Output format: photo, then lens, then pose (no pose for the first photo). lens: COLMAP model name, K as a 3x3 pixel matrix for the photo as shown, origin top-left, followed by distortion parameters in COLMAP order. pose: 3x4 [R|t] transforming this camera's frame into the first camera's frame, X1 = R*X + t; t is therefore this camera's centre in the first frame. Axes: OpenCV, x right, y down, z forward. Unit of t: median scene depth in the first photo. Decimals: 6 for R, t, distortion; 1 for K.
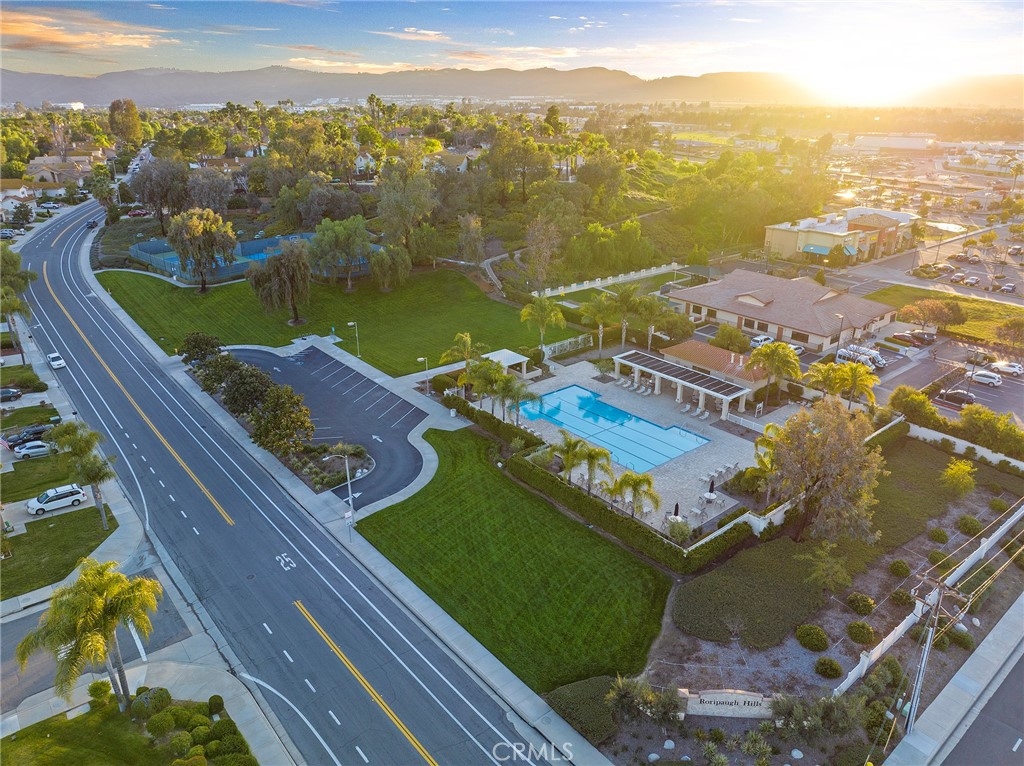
lens RADIAL K [[717.0, 0, 512.0], [0, 717.0, 383.0], [0, 0, 1]] dist [-0.033609, -0.004666]
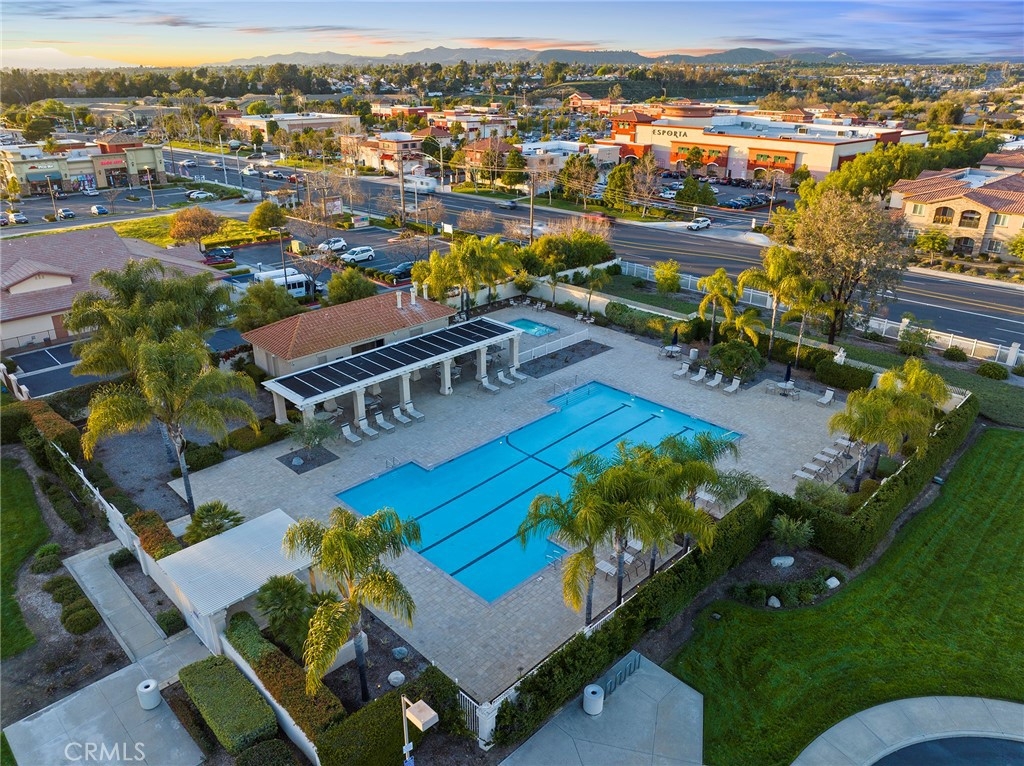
lens RADIAL K [[717.0, 0, 512.0], [0, 717.0, 383.0], [0, 0, 1]] dist [-0.033609, -0.004666]
pose [[-0.104196, -0.393160, 0.913547, -0.257490], [0.365642, 0.839075, 0.402813, -0.173377], [-0.924905, 0.376003, 0.056327, 0.867058]]
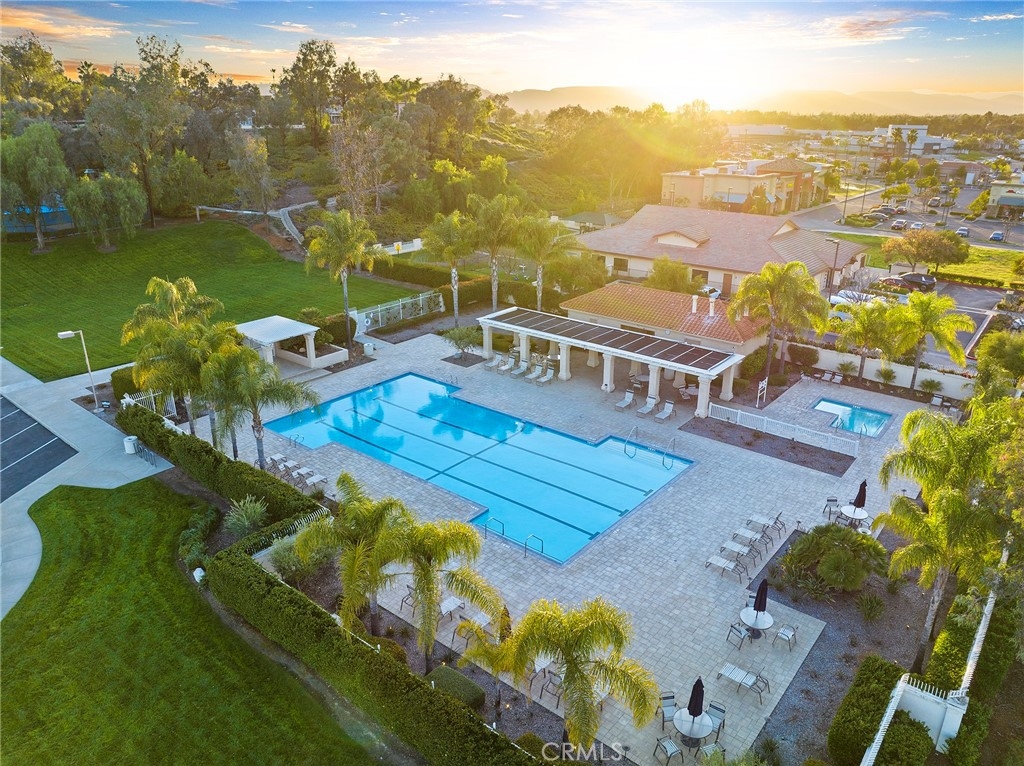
lens RADIAL K [[717.0, 0, 512.0], [0, 717.0, 383.0], [0, 0, 1]] dist [-0.033609, -0.004666]
pose [[0.981997, -0.063911, 0.177758, 0.067201], [0.067722, 0.997585, -0.015447, 0.023301], [-0.176341, 0.027207, 0.983953, 0.467113]]
